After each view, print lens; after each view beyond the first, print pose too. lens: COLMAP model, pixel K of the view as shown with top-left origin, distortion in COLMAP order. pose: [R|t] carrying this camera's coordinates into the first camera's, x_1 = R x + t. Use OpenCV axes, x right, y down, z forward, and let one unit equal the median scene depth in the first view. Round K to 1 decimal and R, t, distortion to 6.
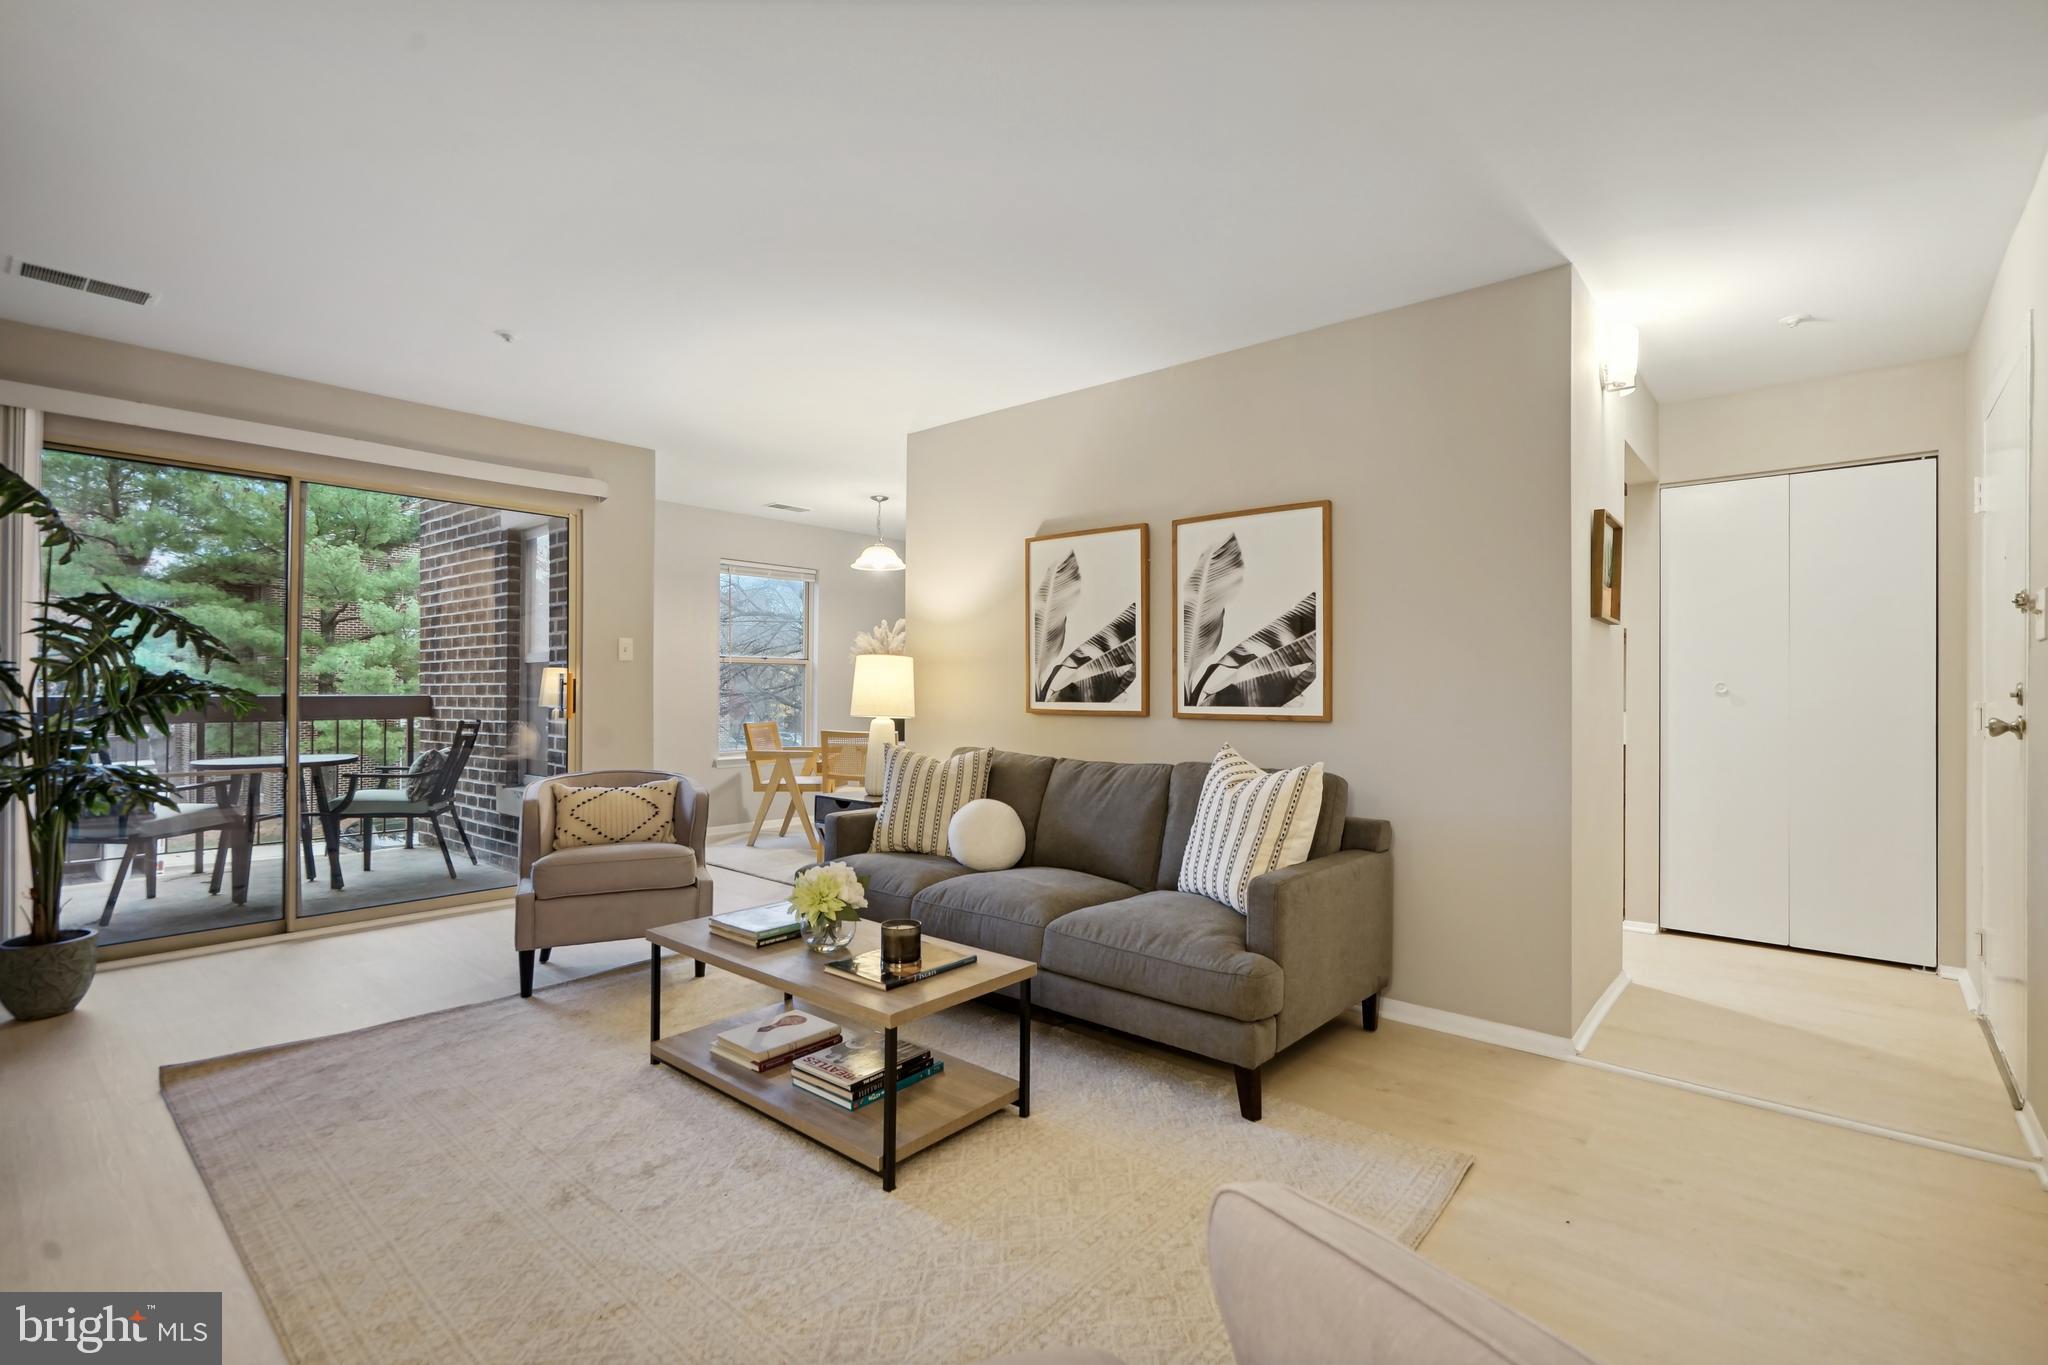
lens RADIAL K [[932.0, 0, 1025.9], [0, 932.0, 681.1], [0, 0, 1]] dist [0.005157, 0.000599]
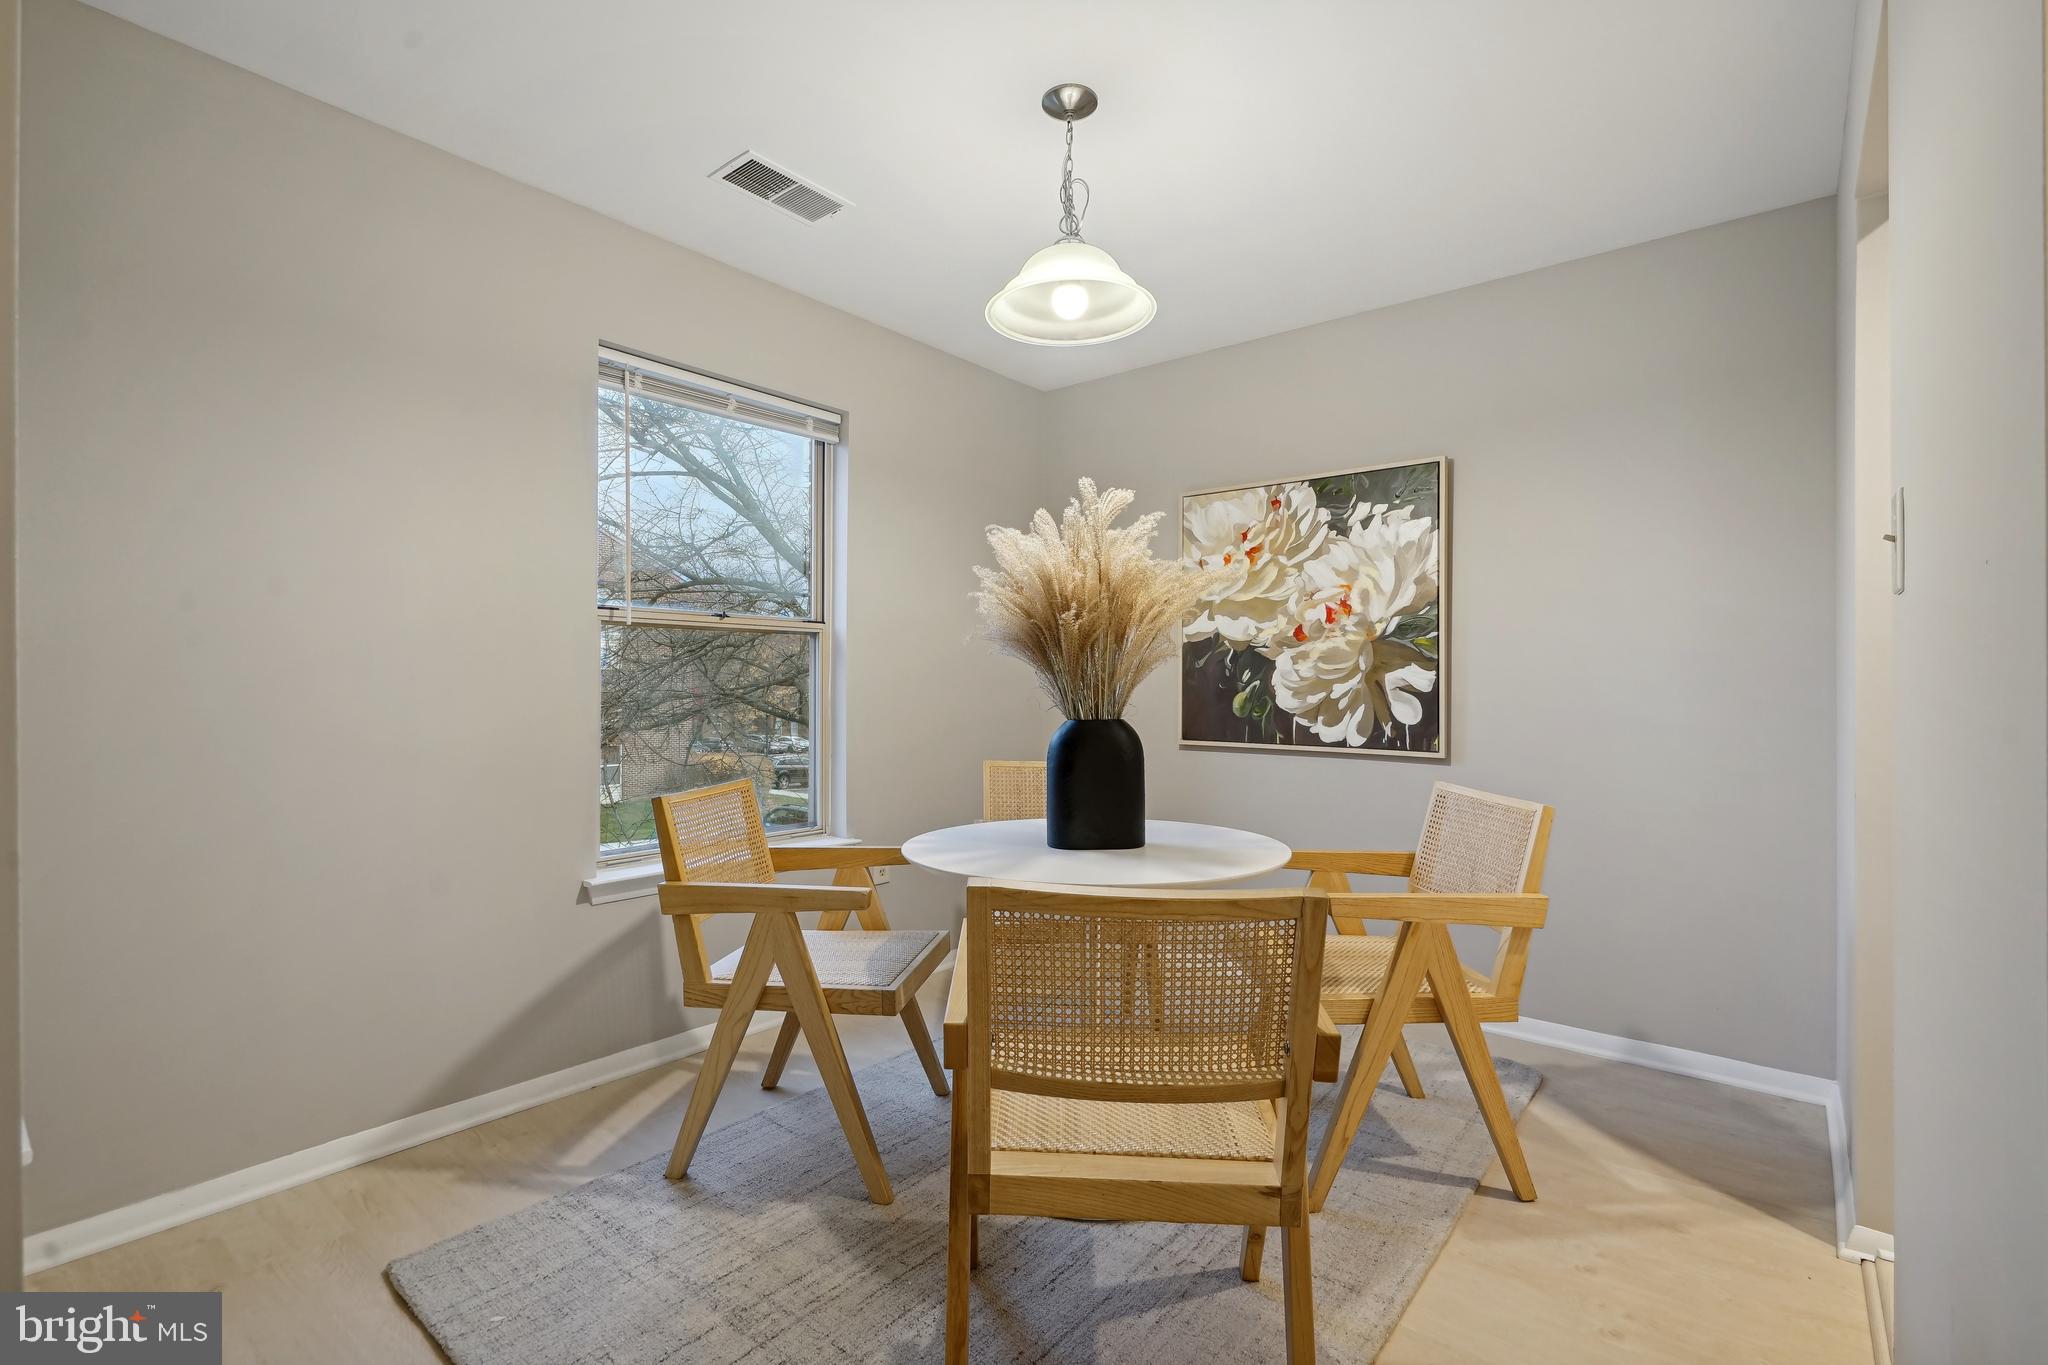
lens RADIAL K [[932.0, 0, 1014.6], [0, 932.0, 675.6], [0, 0, 1]] dist [0.005157, 0.000599]
pose [[0.999743, -0.004225, 0.022274, -0.183312], [0.004198, 0.999990, 0.001255, 0.002667], [-0.022279, -0.001161, 0.999751, 0.670684]]
